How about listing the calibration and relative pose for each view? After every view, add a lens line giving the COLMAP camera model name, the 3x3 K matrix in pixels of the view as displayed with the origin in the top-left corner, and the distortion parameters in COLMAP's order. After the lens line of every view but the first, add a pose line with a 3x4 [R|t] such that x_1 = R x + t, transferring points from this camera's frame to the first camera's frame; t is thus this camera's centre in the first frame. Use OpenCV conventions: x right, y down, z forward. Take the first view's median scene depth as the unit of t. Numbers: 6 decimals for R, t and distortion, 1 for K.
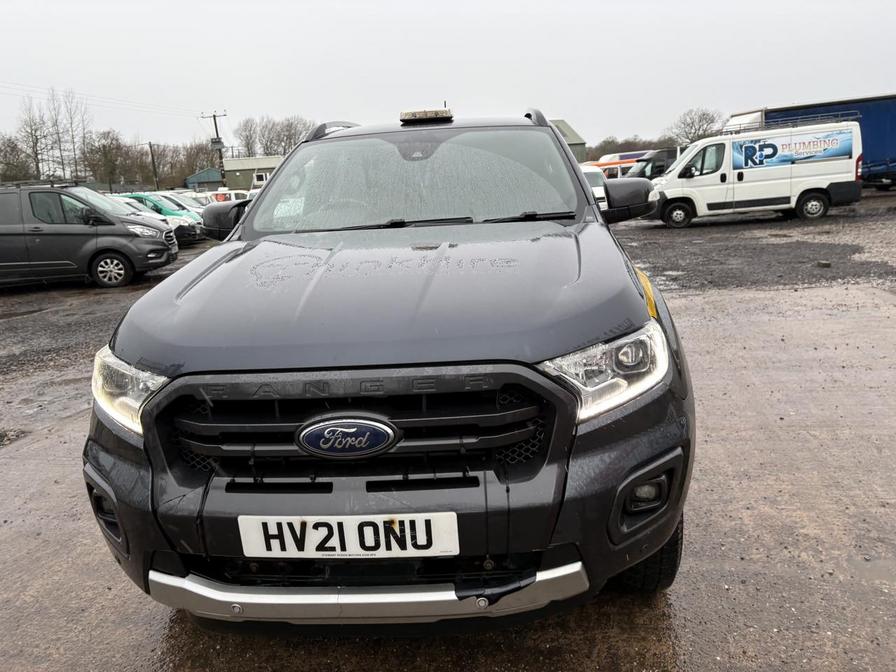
lens RADIAL K [[678.5, 0, 454.8], [0, 678.5, 332.7], [0, 0, 1]] dist [0.007045, 0.002191]
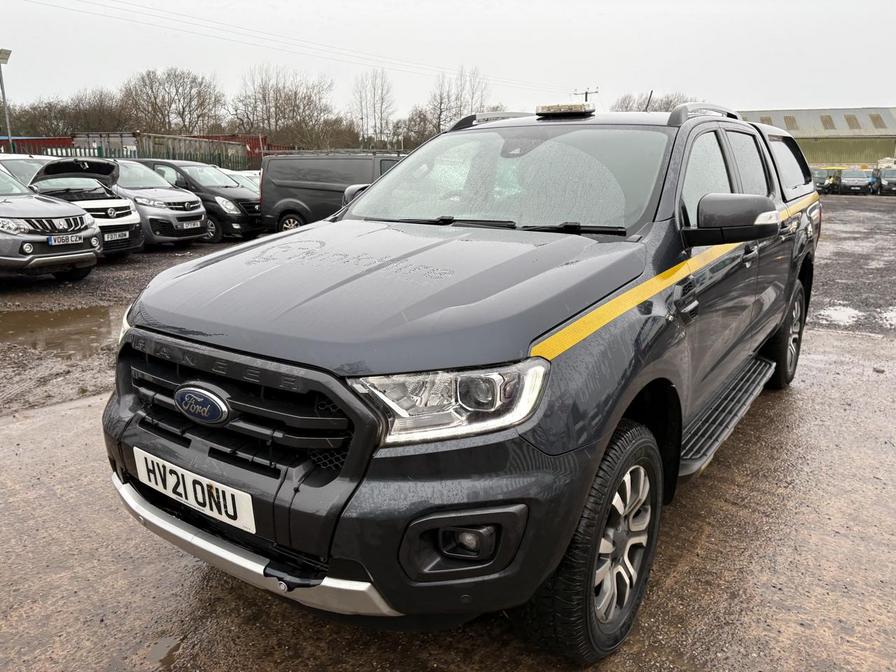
lens RADIAL K [[678.5, 0, 453.7], [0, 678.5, 337.8], [0, 0, 1]] dist [0.007045, 0.002191]
pose [[0.859950, 0.184552, -0.475842, 0.726649], [-0.166302, 0.982774, 0.080618, -0.119554], [0.482523, 0.009806, 0.875828, 0.197413]]
